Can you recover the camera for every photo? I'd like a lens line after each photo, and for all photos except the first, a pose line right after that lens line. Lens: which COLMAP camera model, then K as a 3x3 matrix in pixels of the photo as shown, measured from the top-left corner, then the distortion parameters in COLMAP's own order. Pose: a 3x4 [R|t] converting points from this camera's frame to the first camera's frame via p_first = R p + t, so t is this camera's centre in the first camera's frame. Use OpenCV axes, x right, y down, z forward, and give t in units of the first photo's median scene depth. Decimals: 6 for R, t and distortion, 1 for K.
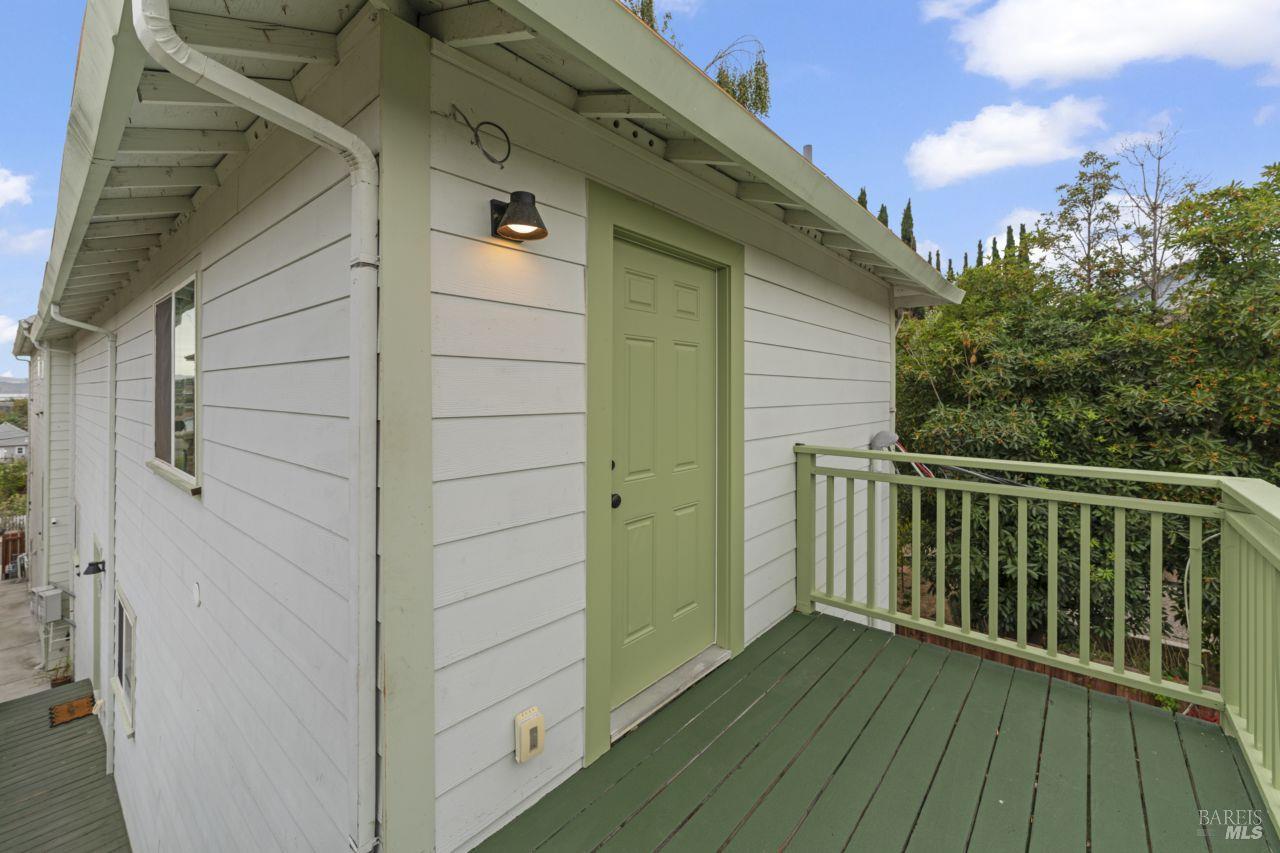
lens RADIAL K [[525.6, 0, 637.6], [0, 525.6, 404.6], [0, 0, 1]] dist [-0.001127, -0.000010]
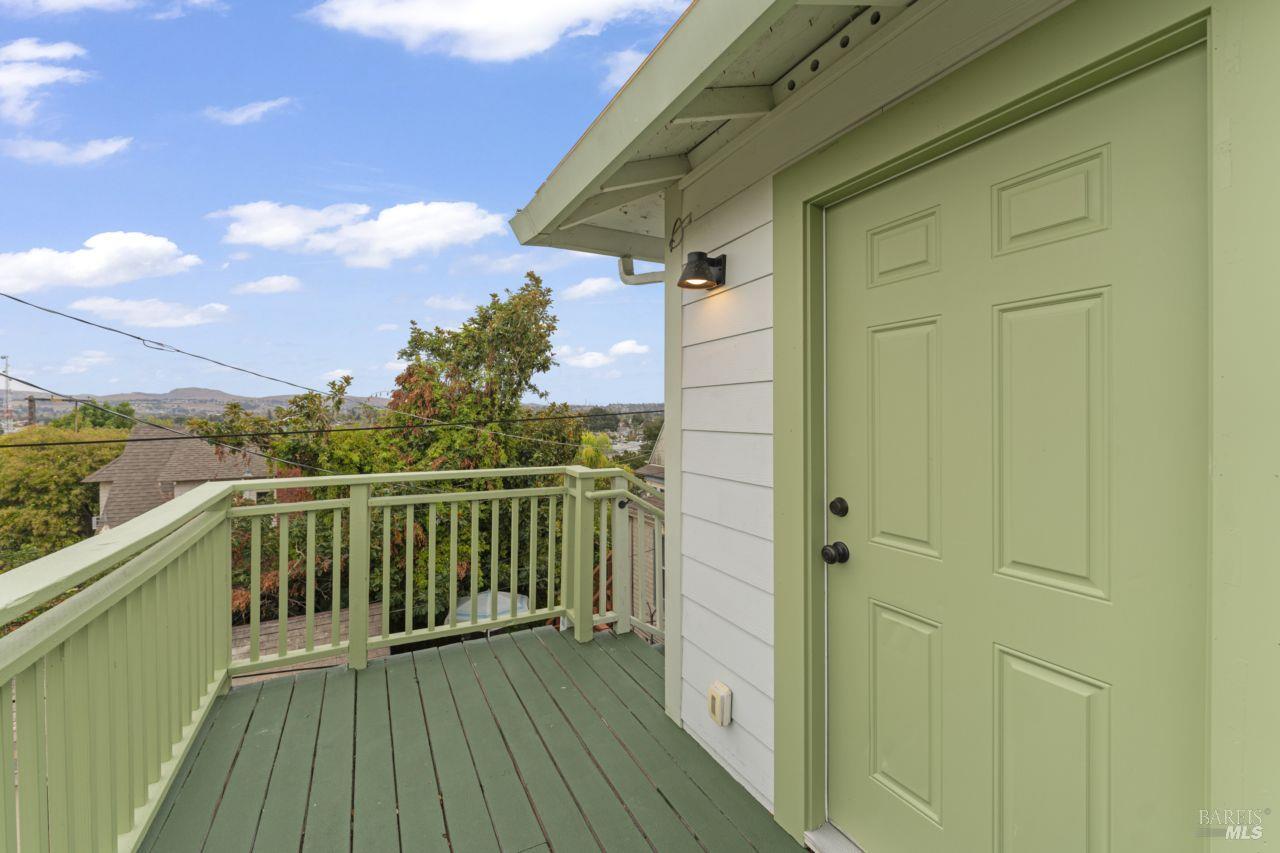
lens RADIAL K [[529.2, 0, 633.6], [0, 529.2, 415.4], [0, 0, 1]] dist [-0.004311, -0.000408]
pose [[-0.379591, 0.022620, -0.924878, 0.845050], [-0.004133, 0.999650, 0.026145, -0.039936], [0.925145, 0.013747, -0.379364, 1.125178]]
